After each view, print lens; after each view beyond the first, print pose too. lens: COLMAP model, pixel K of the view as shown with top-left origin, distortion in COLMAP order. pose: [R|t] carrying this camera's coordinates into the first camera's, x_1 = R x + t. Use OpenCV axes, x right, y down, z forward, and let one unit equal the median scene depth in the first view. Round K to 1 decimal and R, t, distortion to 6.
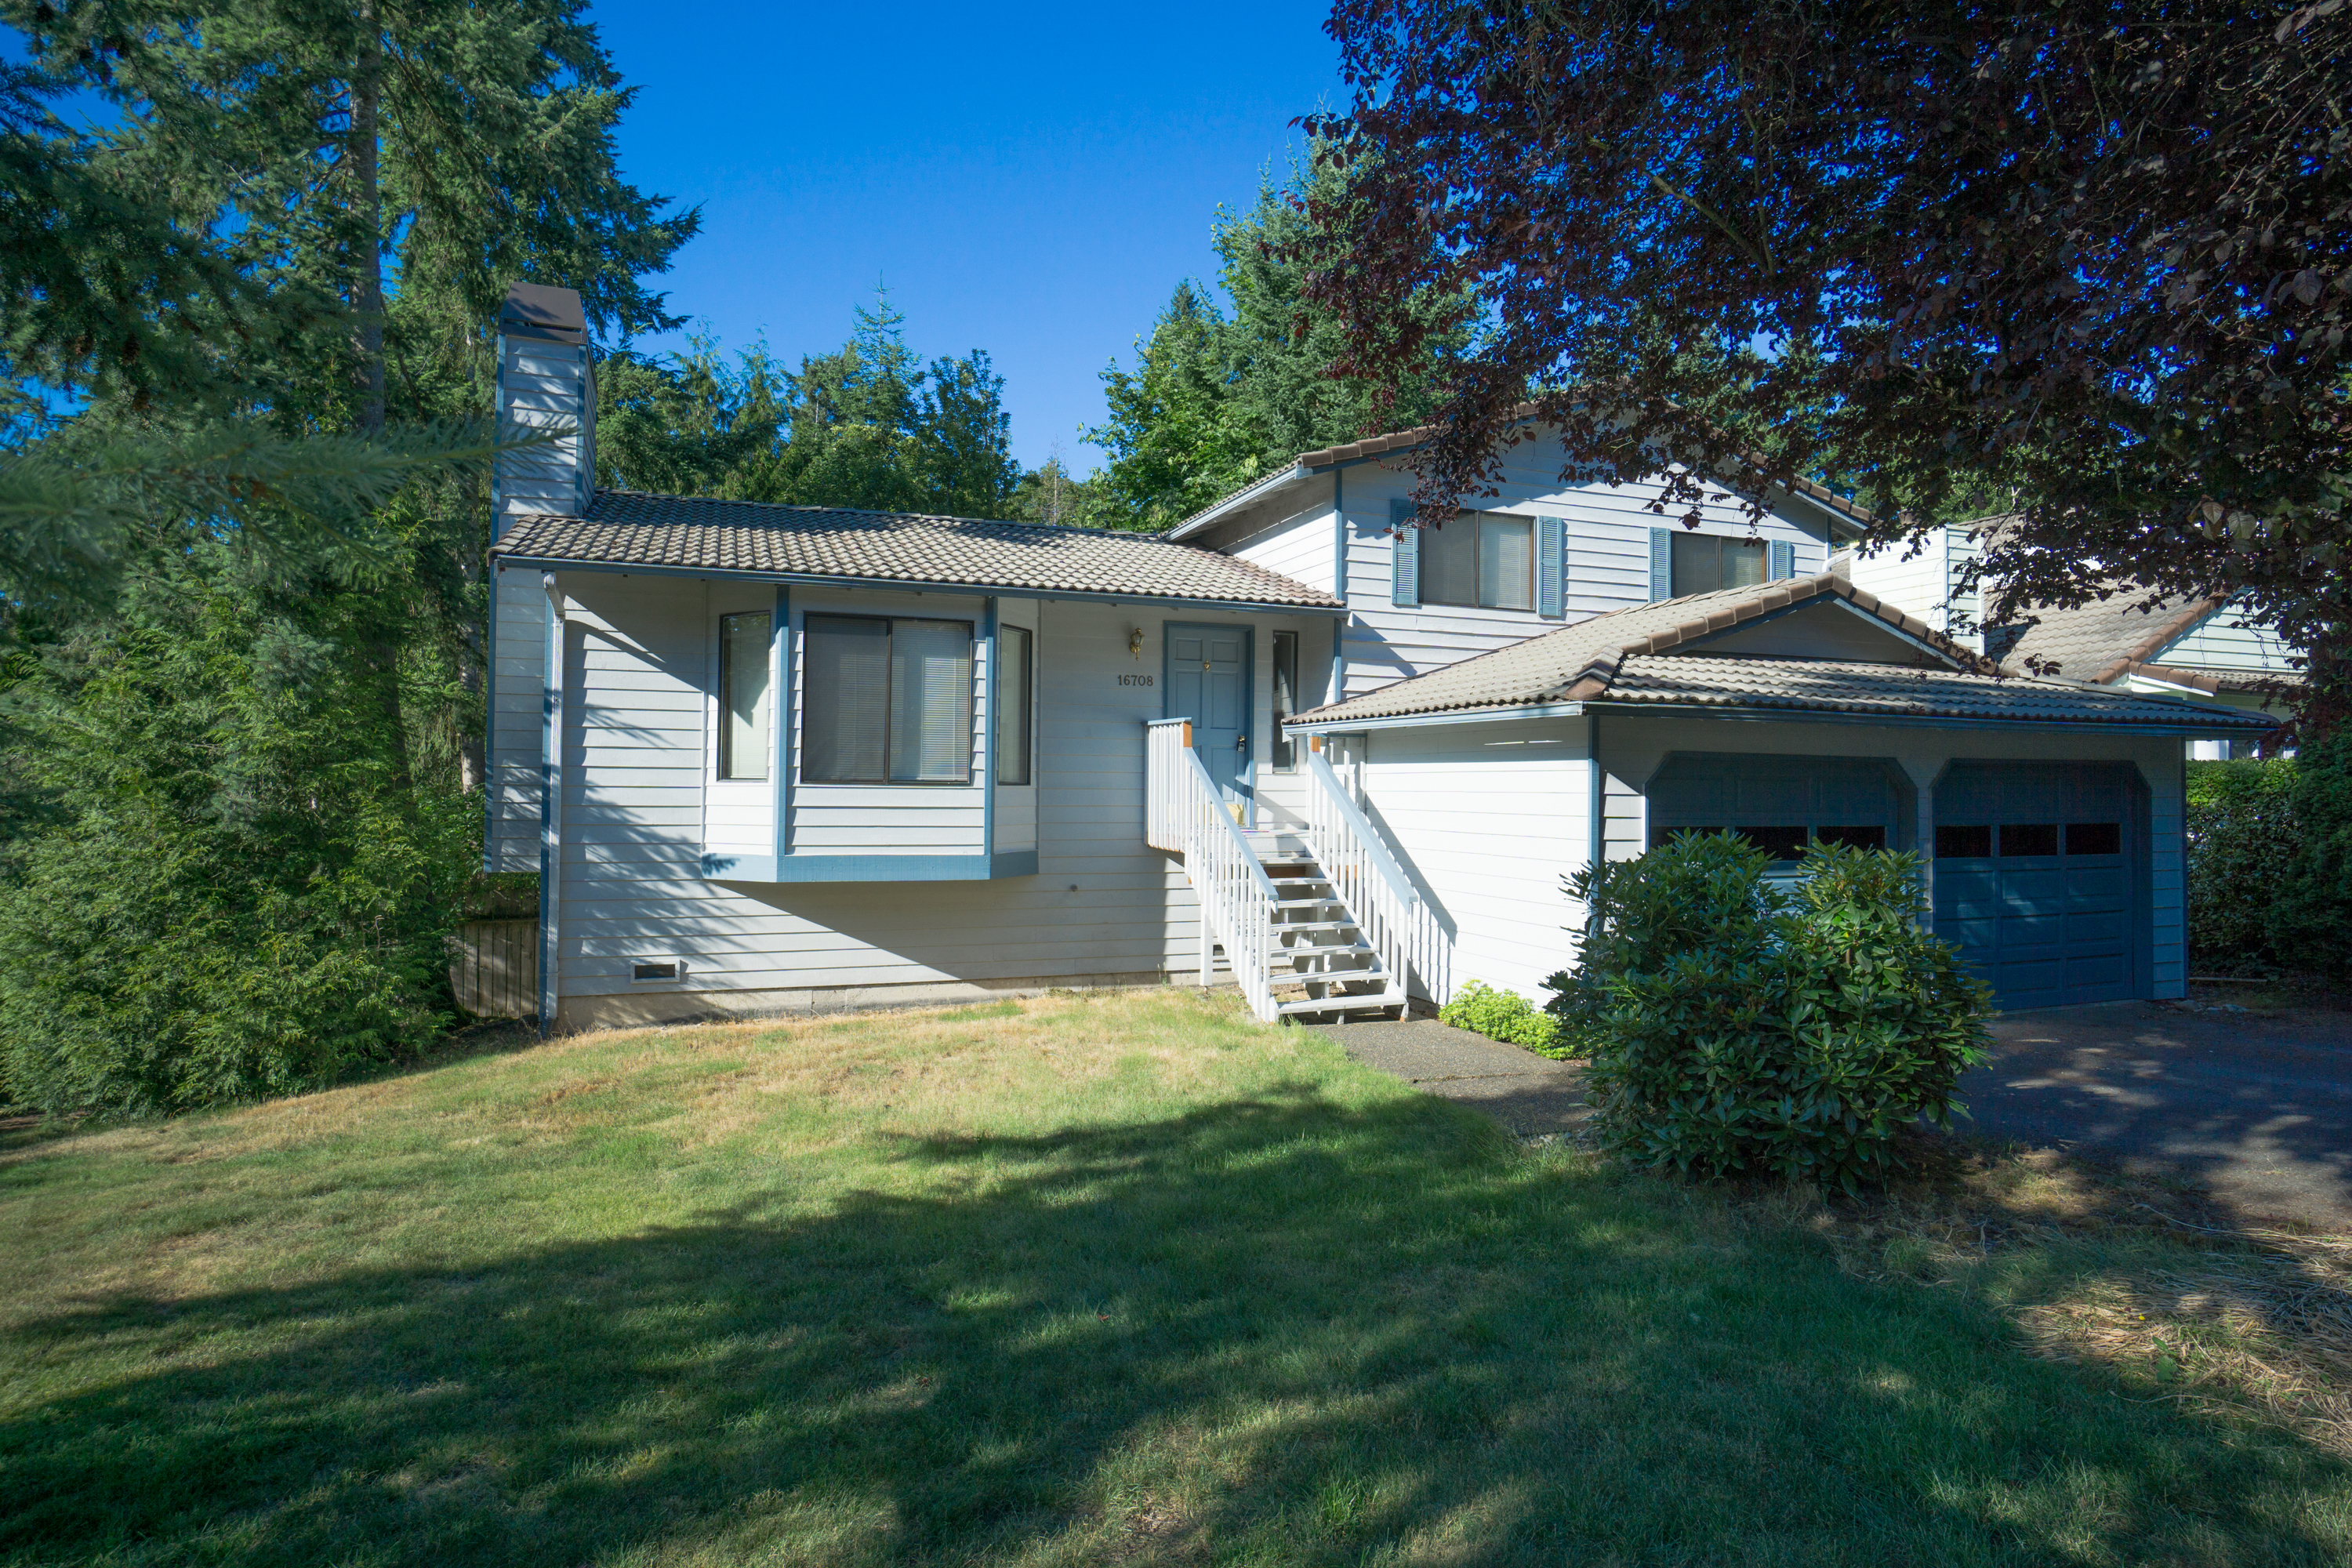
lens RADIAL K [[1233.5, 0, 1176.8], [0, 1233.5, 786.7], [0, 0, 1]] dist [0.000636, 0.000058]
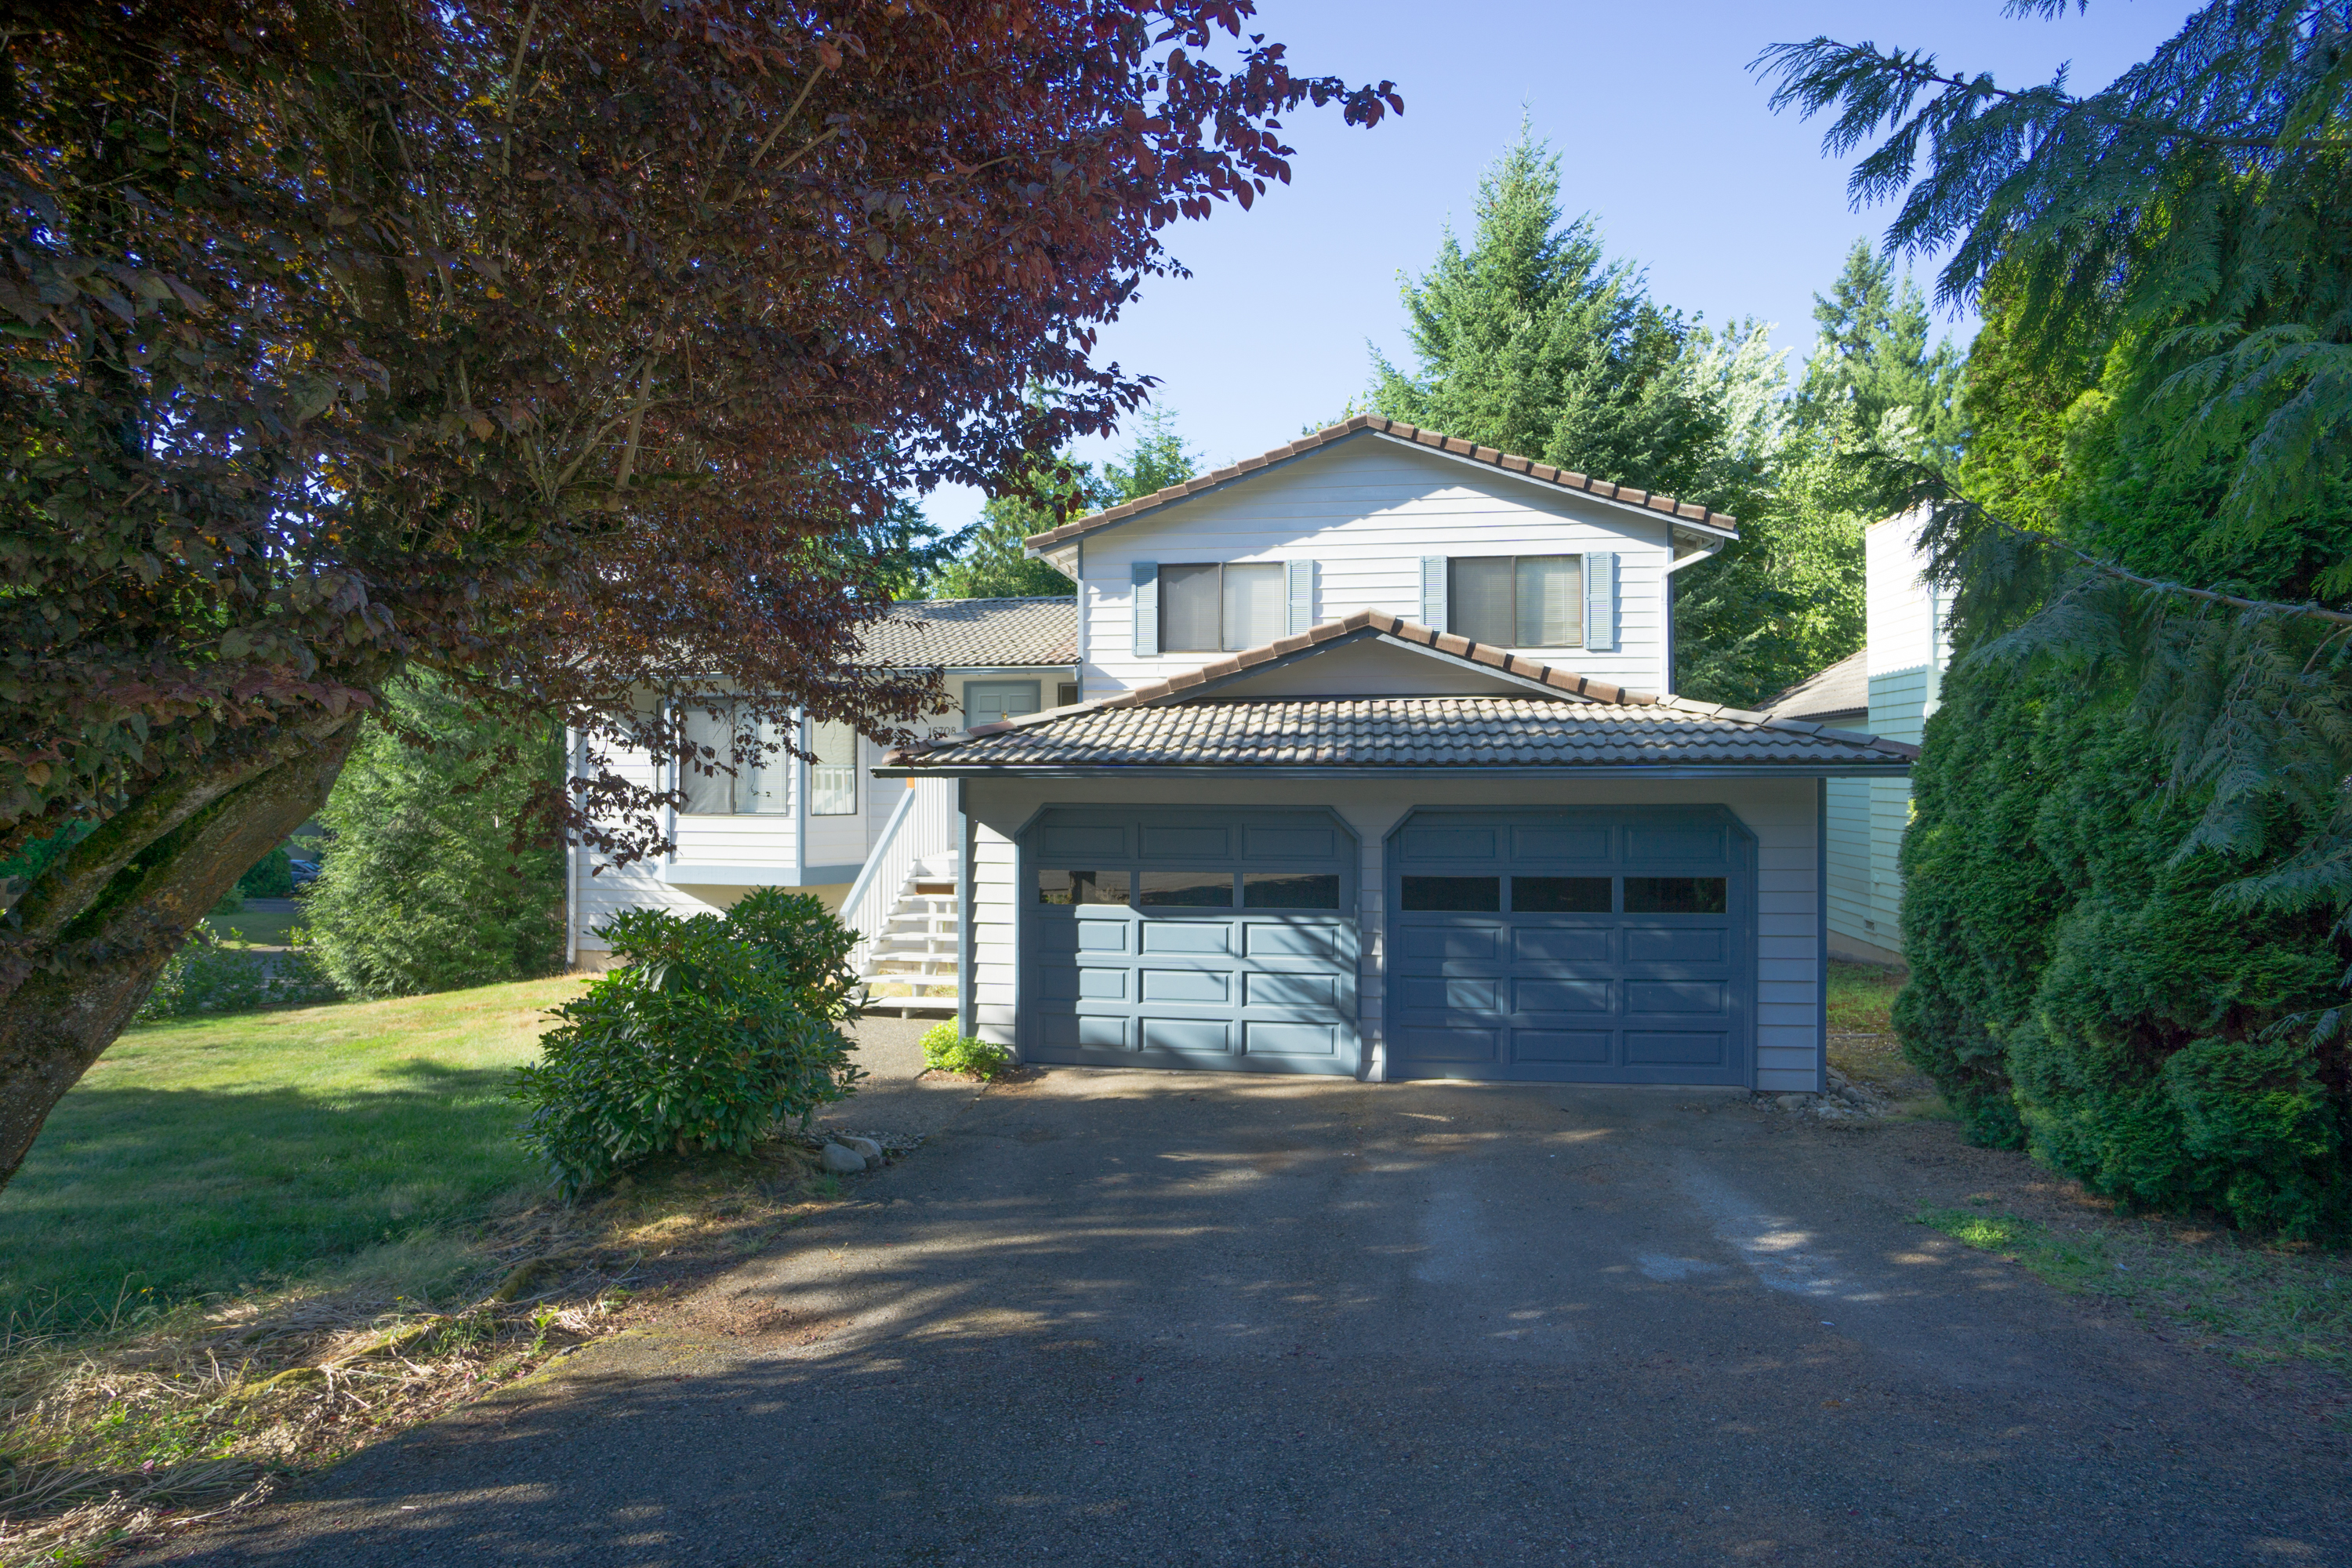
lens RADIAL K [[1070.7, 0, 1176.8], [0, 1070.7, 783.4], [0, 0, 1]] dist [-0.018864, -0.000107]
pose [[0.872315, -0.004238, -0.488926, 0.797827], [0.007944, 0.999953, 0.005505, -0.041642], [0.488880, -0.008686, 0.872308, 0.188023]]
